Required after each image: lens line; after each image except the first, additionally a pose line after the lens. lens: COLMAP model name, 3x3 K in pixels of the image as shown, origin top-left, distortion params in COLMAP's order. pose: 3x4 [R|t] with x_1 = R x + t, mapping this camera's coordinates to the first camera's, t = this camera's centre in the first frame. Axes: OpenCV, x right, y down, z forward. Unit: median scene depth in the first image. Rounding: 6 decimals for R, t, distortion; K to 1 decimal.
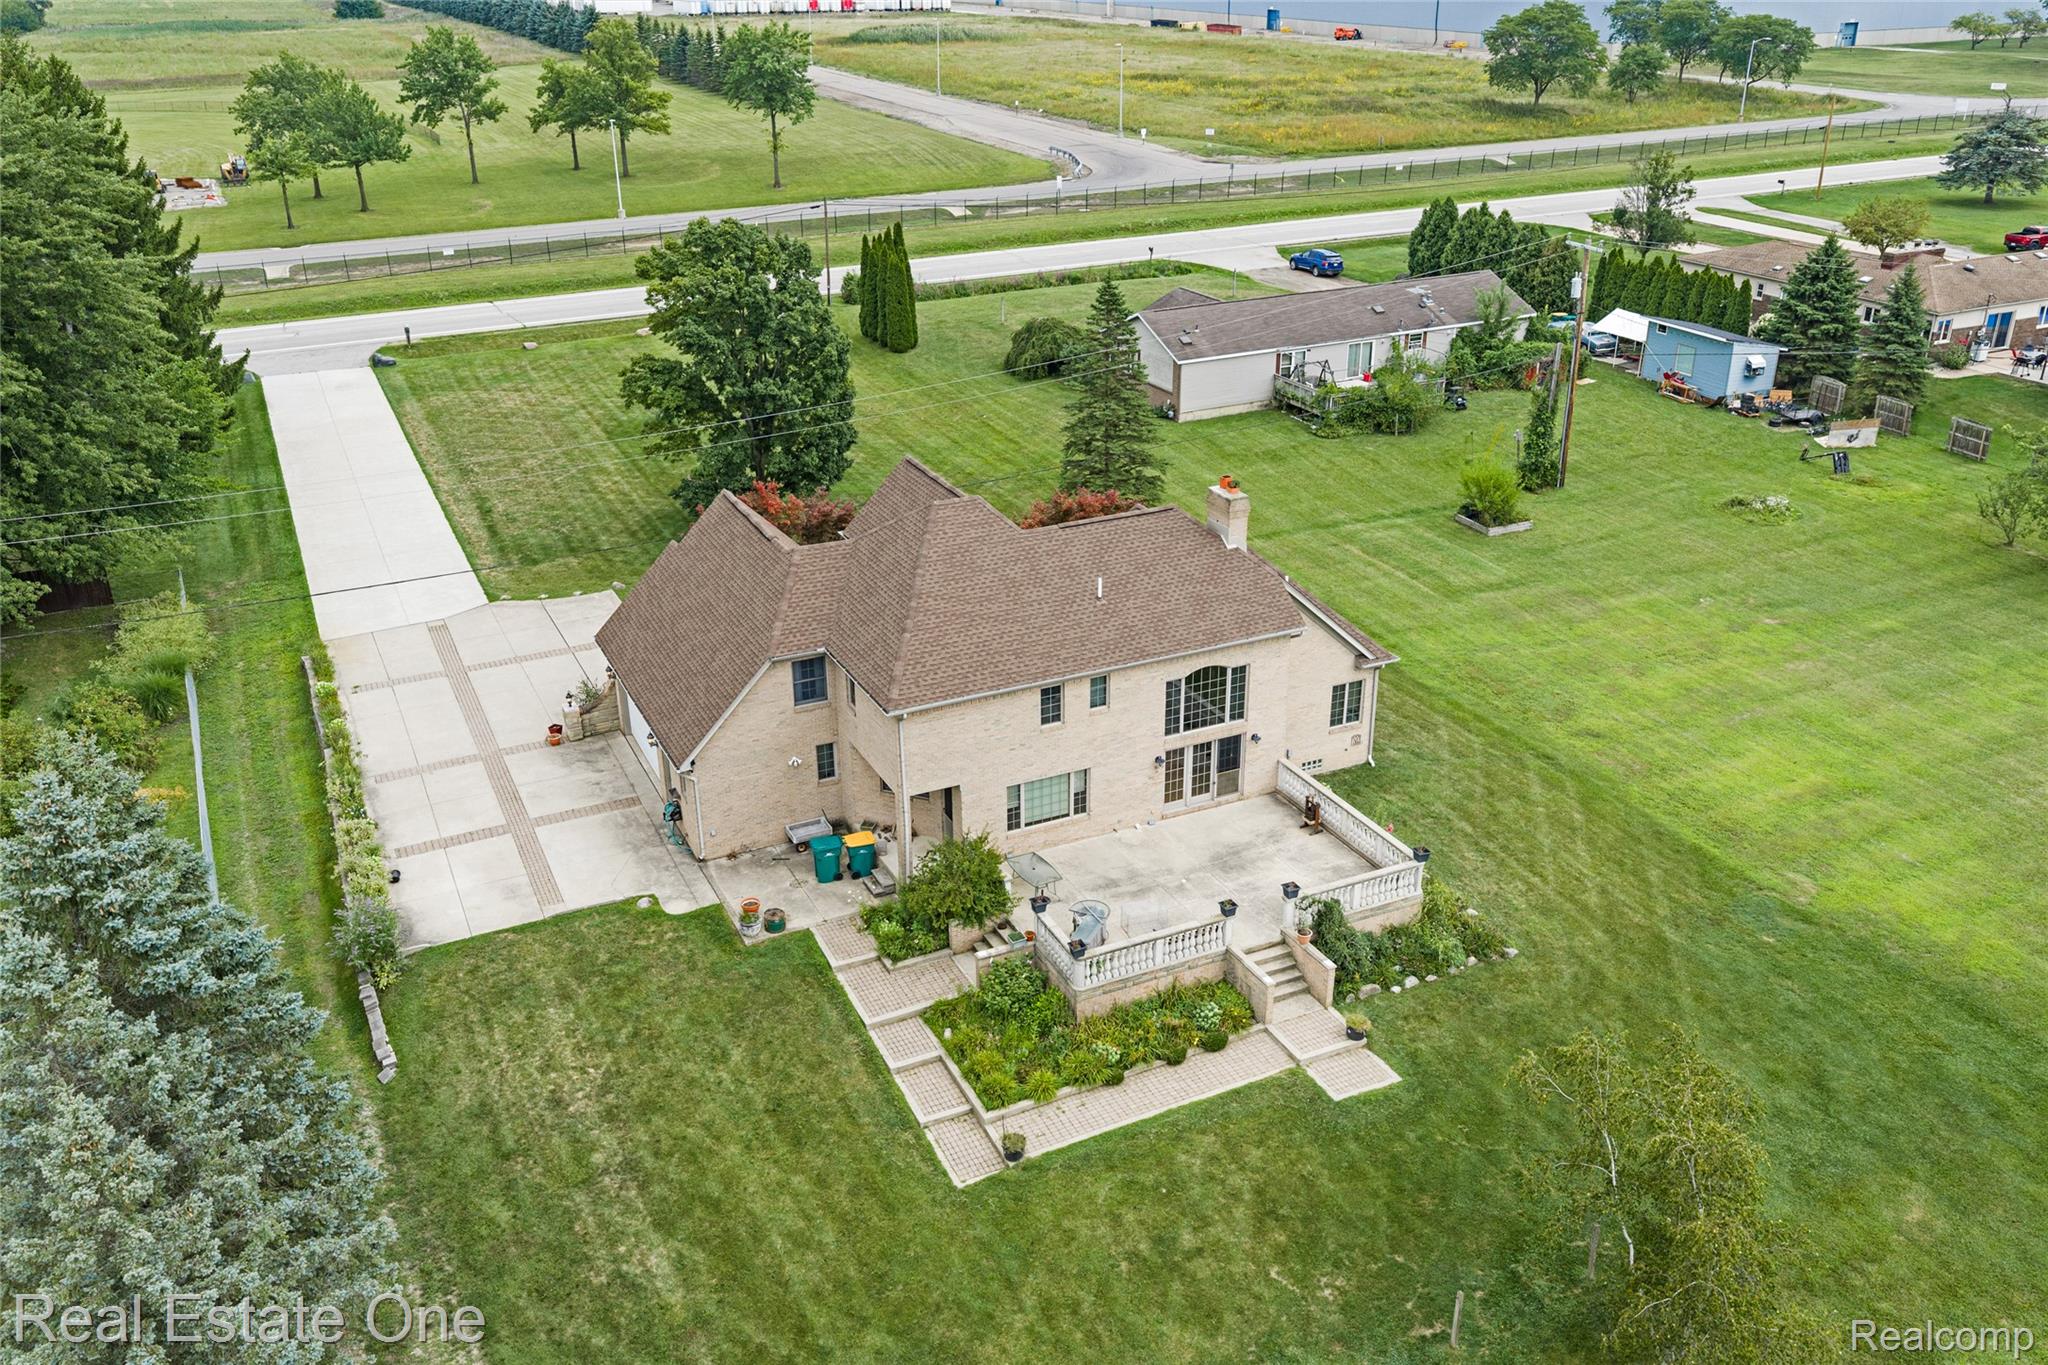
lens RADIAL K [[1598.2, 0, 1010.5], [0, 1598.2, 690.3], [0, 0, 1]] dist [0.001619, -0.013752]
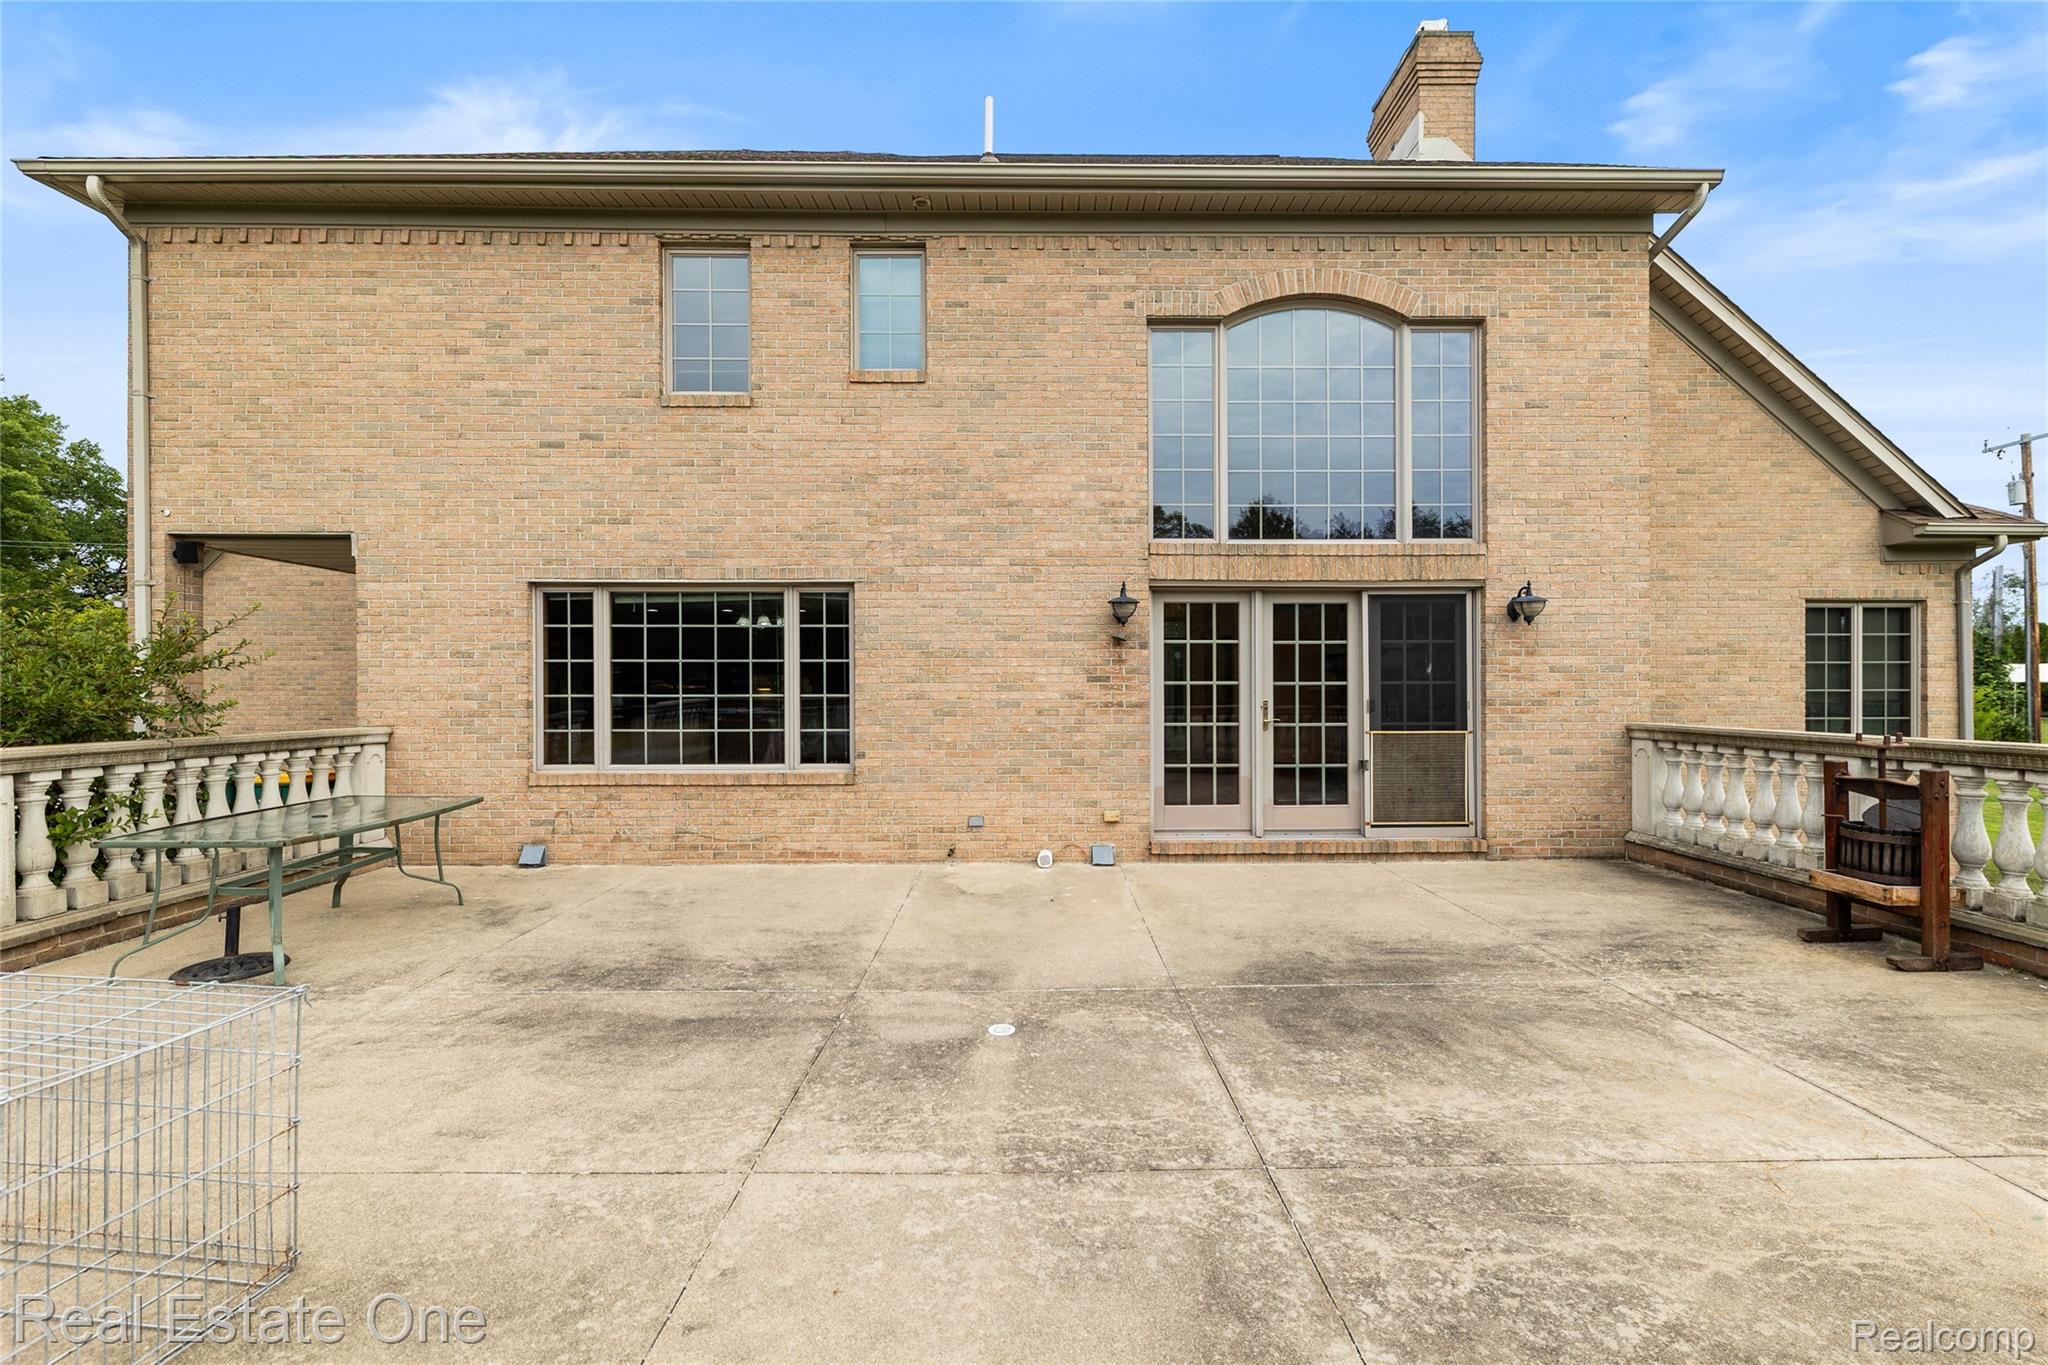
lens RADIAL K [[835.8, 0, 1029.3], [0, 835.8, 686.1], [0, 0, 1]] dist [-0.001079, -0.000283]
pose [[0.913646, 0.007454, -0.406443, 0.132772], [-0.179473, 0.904509, -0.386851, 0.111974], [0.364748, 0.426390, 0.827738, 0.847869]]
